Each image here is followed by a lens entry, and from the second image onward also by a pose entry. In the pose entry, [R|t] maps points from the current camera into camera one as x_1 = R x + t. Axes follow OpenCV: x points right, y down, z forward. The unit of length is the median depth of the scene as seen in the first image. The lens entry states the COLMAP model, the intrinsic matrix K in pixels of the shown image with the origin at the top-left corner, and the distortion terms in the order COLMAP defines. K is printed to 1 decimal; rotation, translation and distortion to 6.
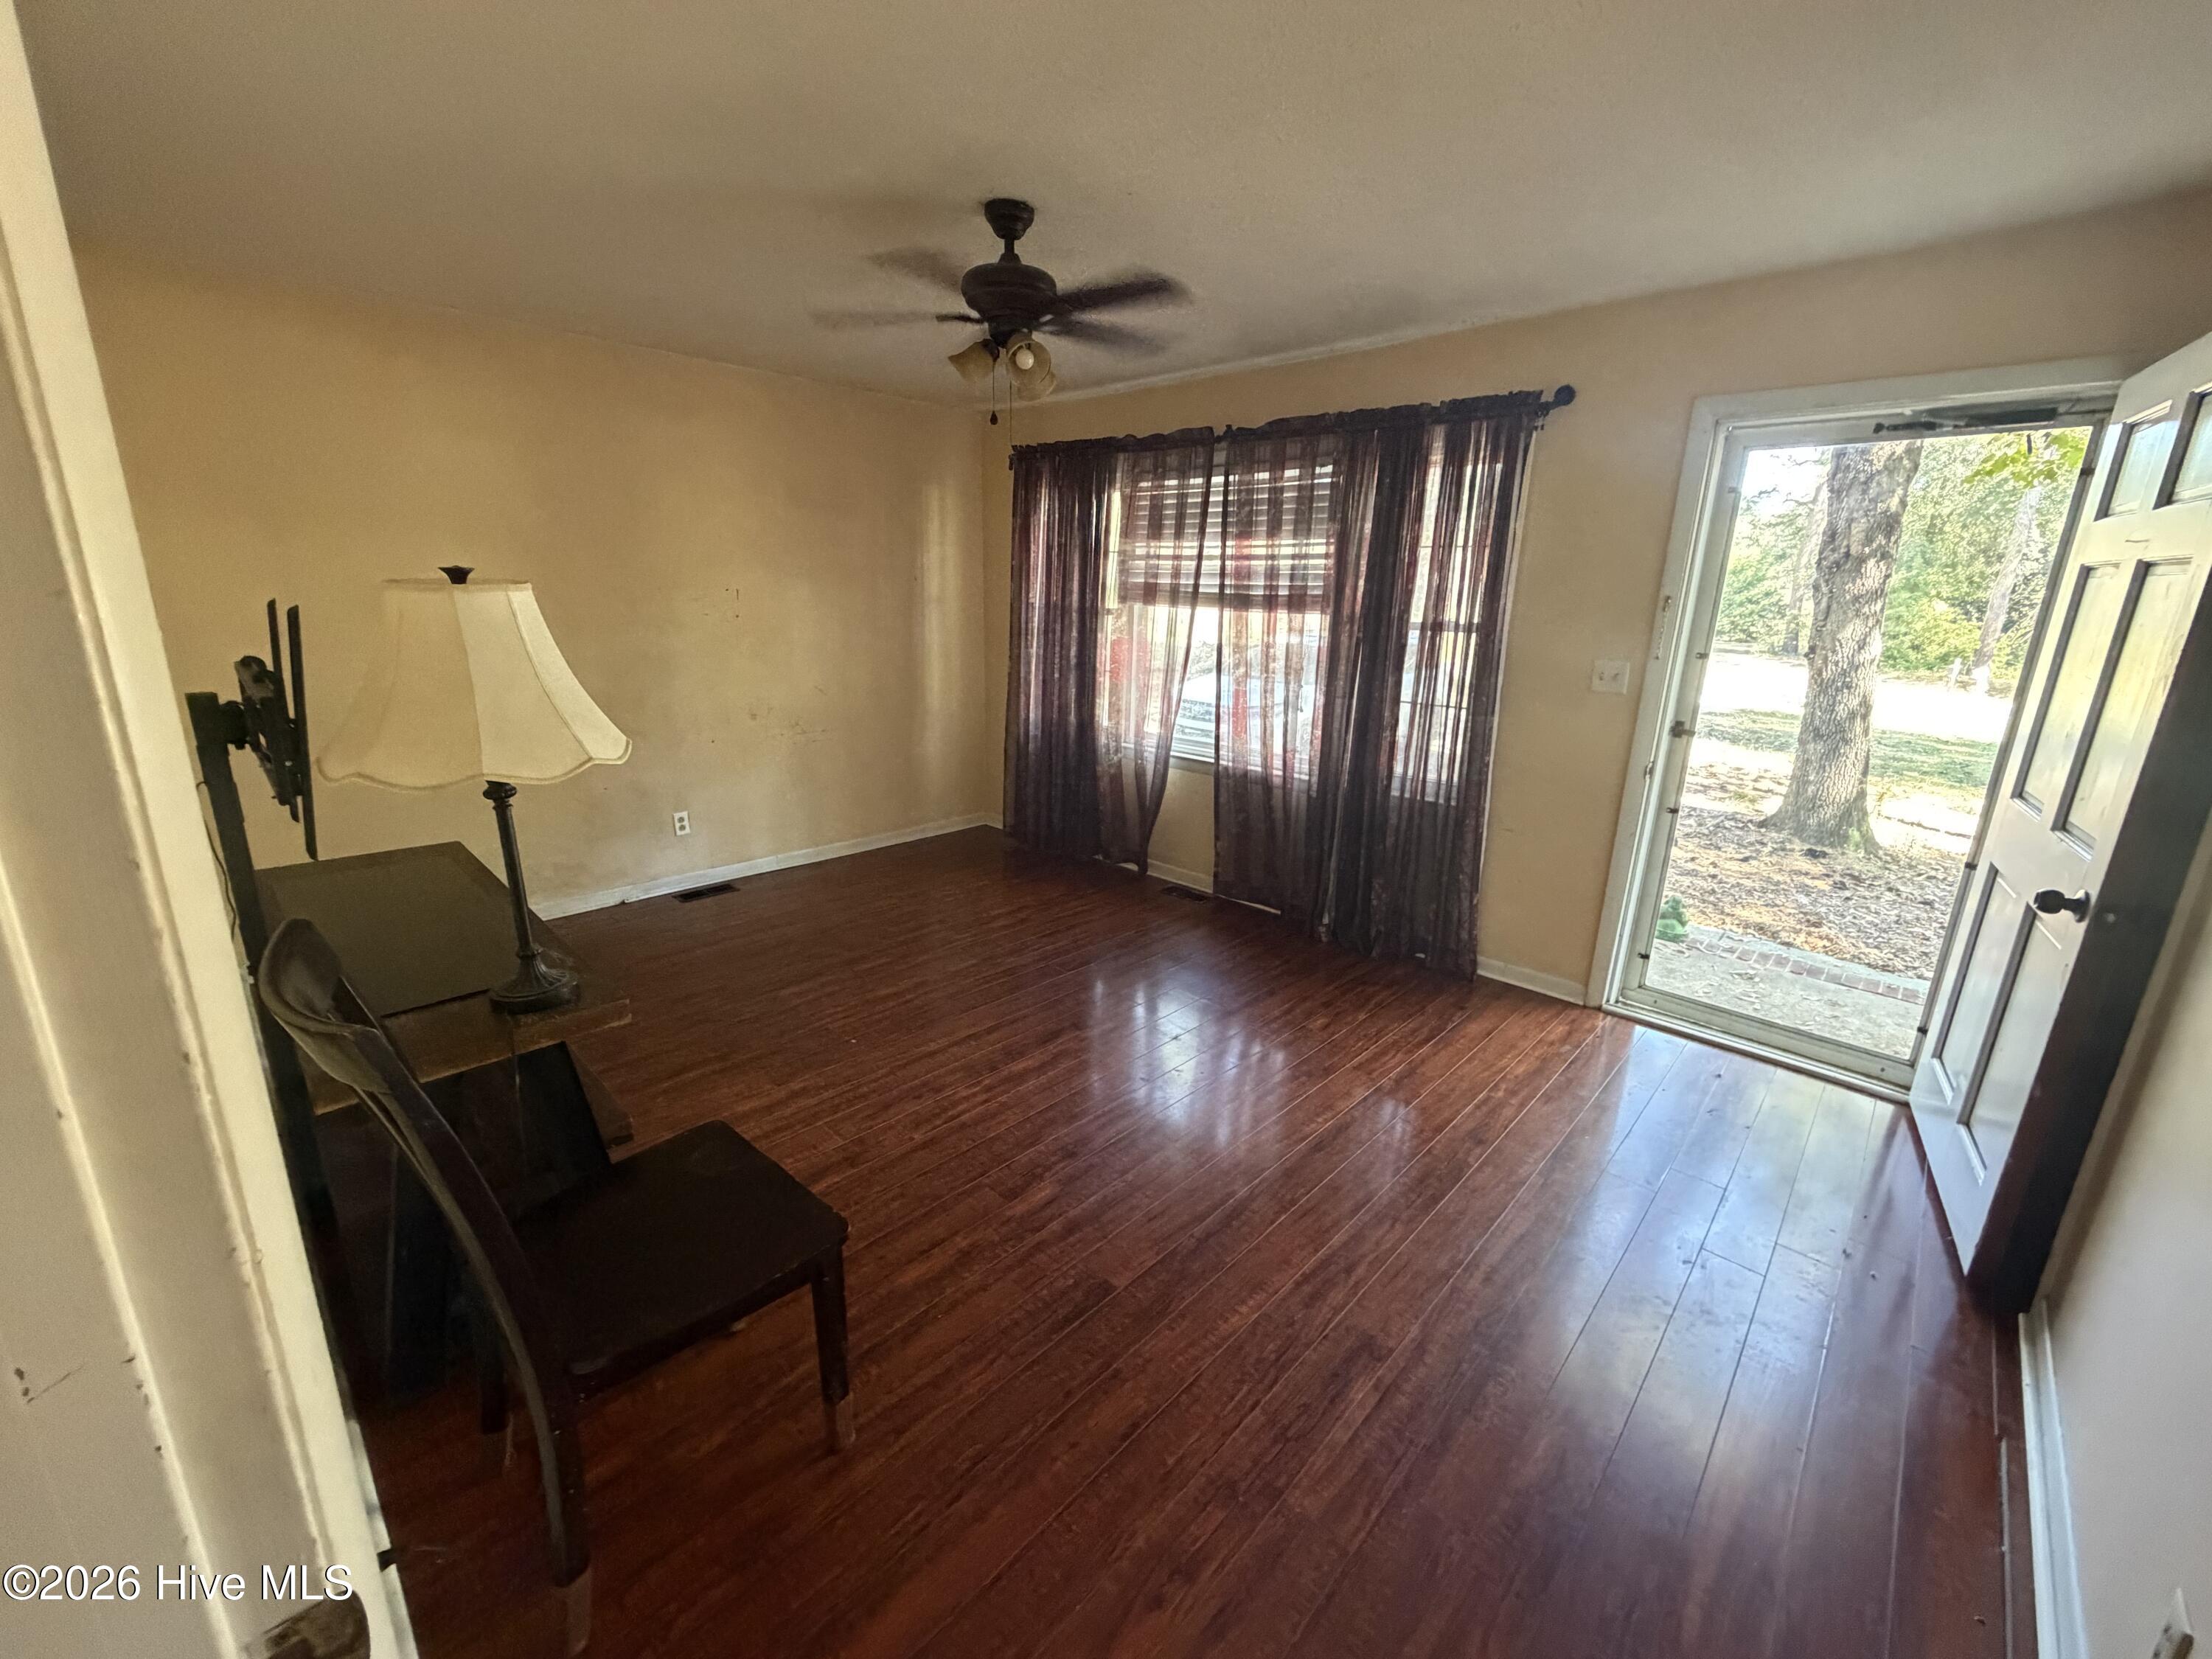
lens RADIAL K [[882.2, 0, 1098.3], [0, 882.2, 821.2], [0, 0, 1]] dist [-0.001755, -0.000151]
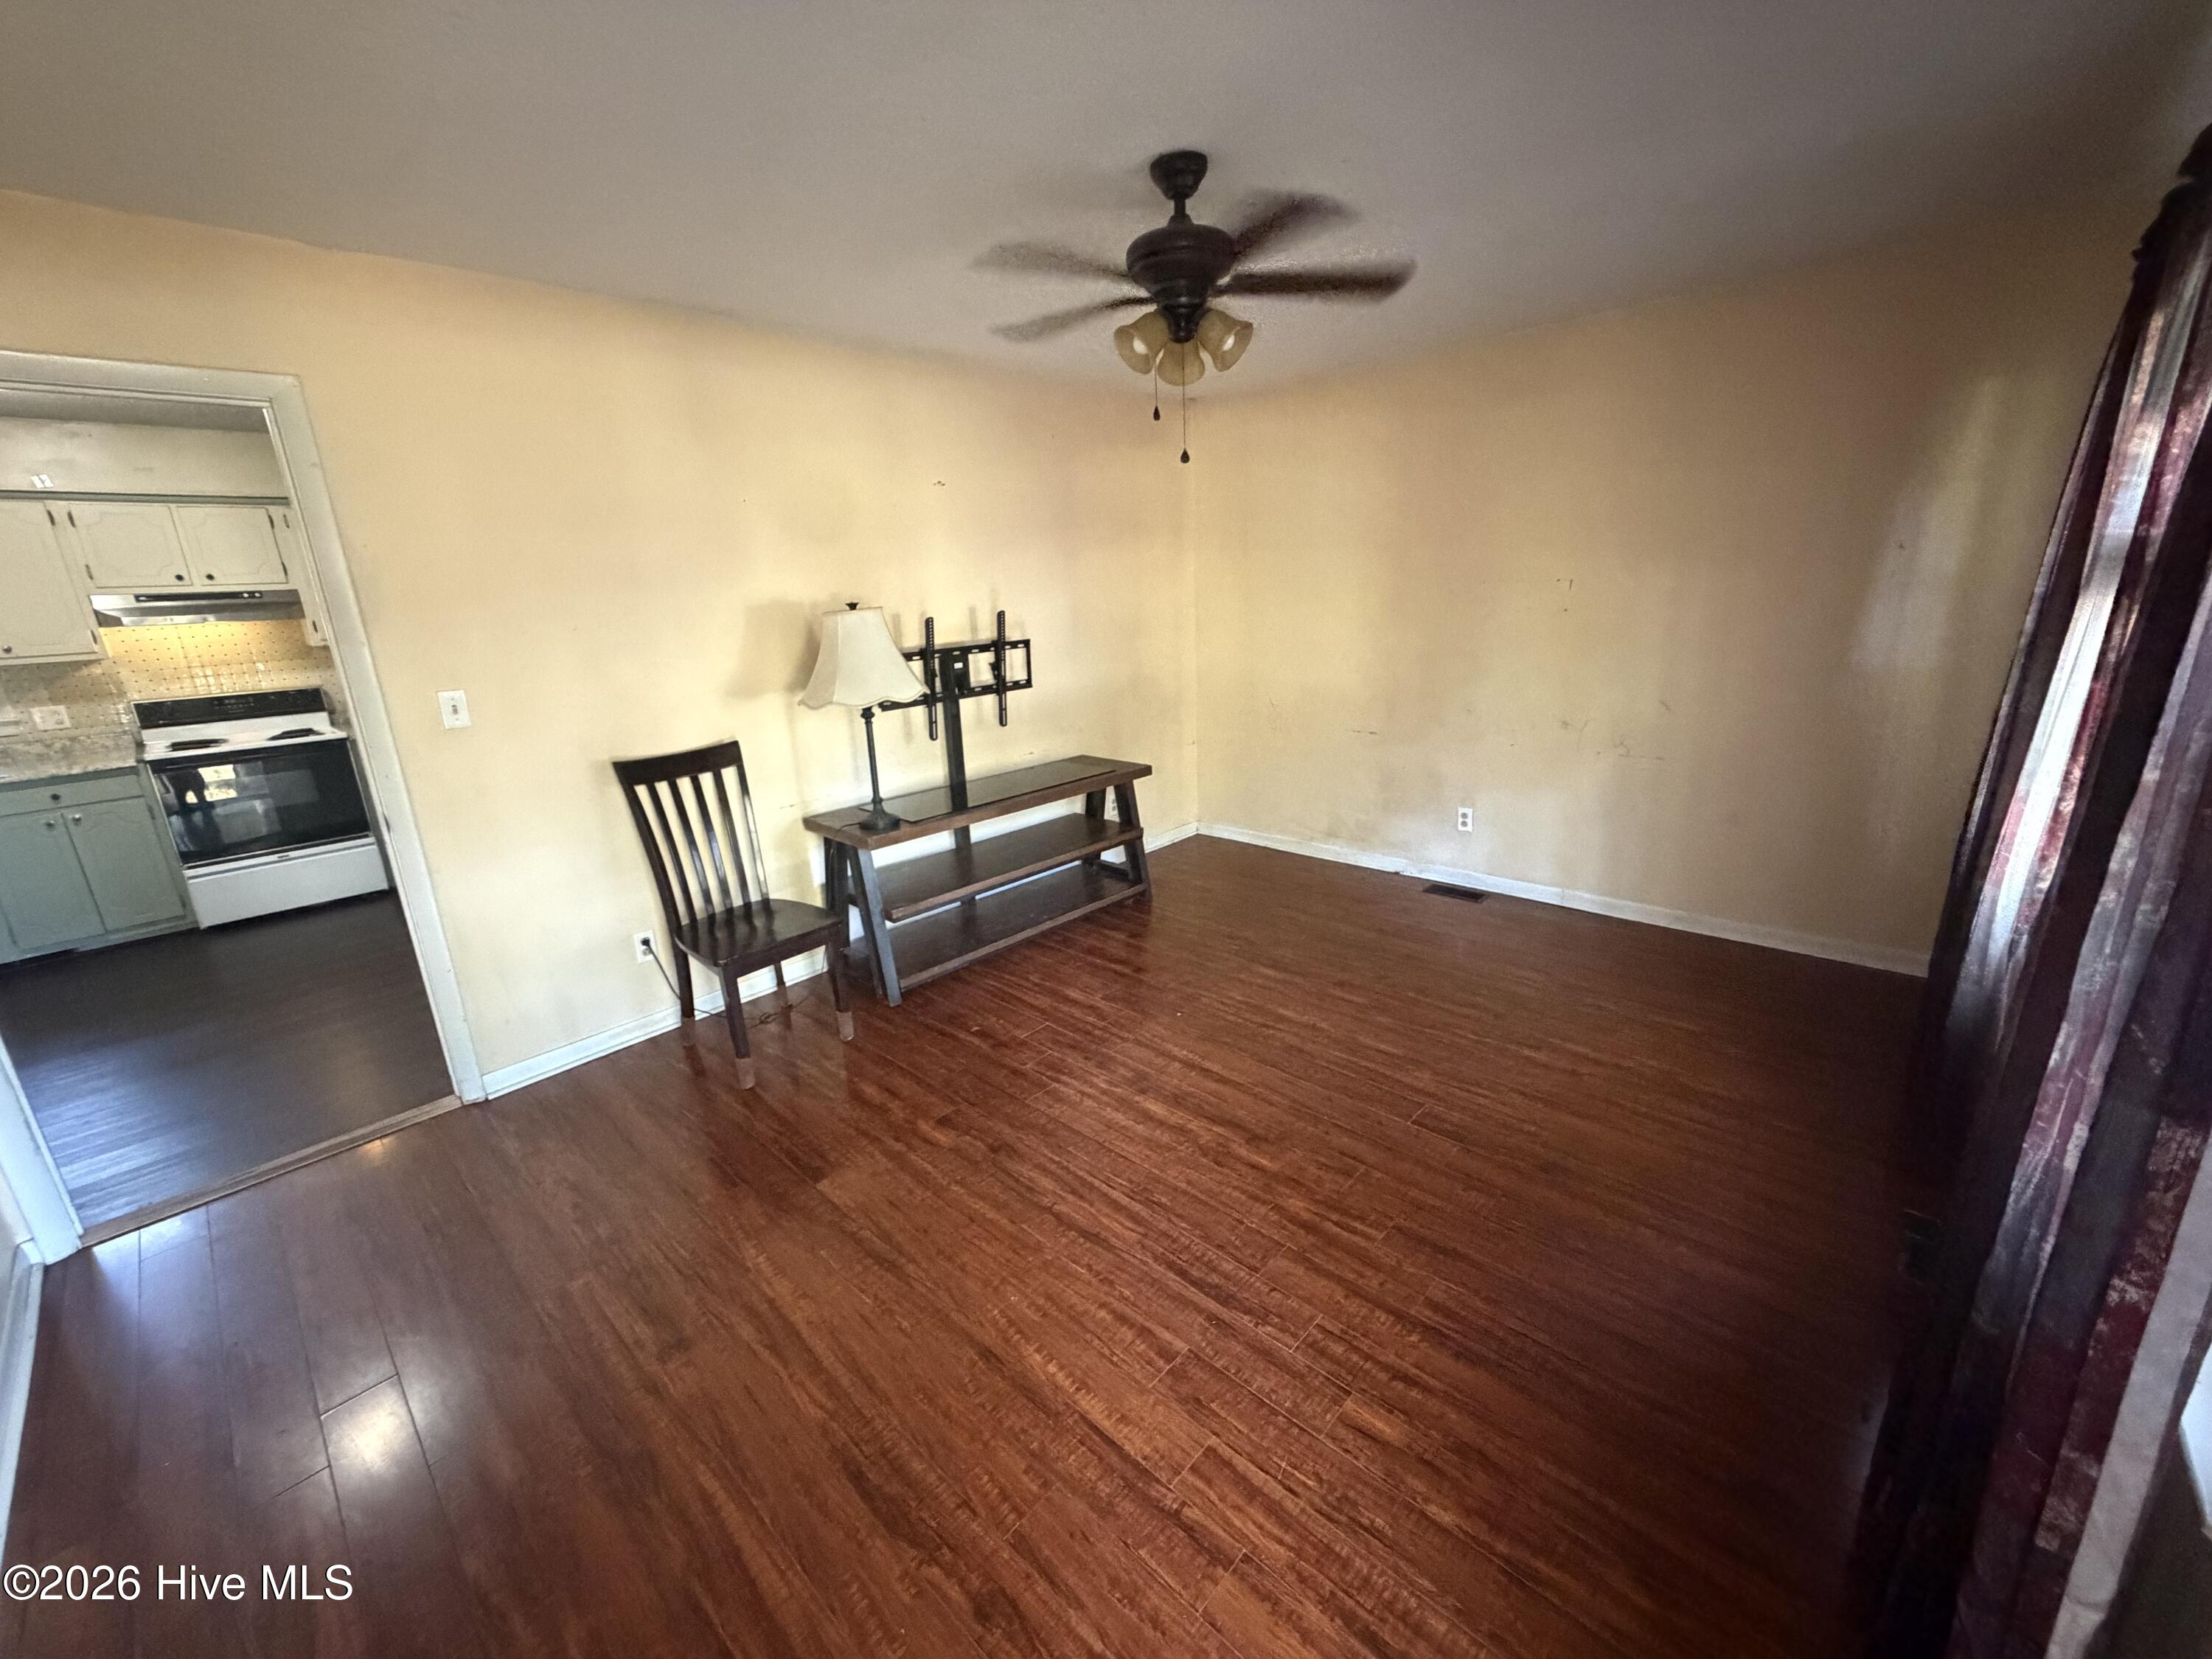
lens RADIAL K [[887.4, 0, 1106.0], [0, 887.4, 829.5], [0, 0, 1]] dist [0.001191, 0.000162]
pose [[0.005076, 0.247652, -0.968836, 0.701794], [-0.207312, 0.948060, 0.241255, -0.204119], [0.978262, 0.199627, 0.056154, 0.784092]]
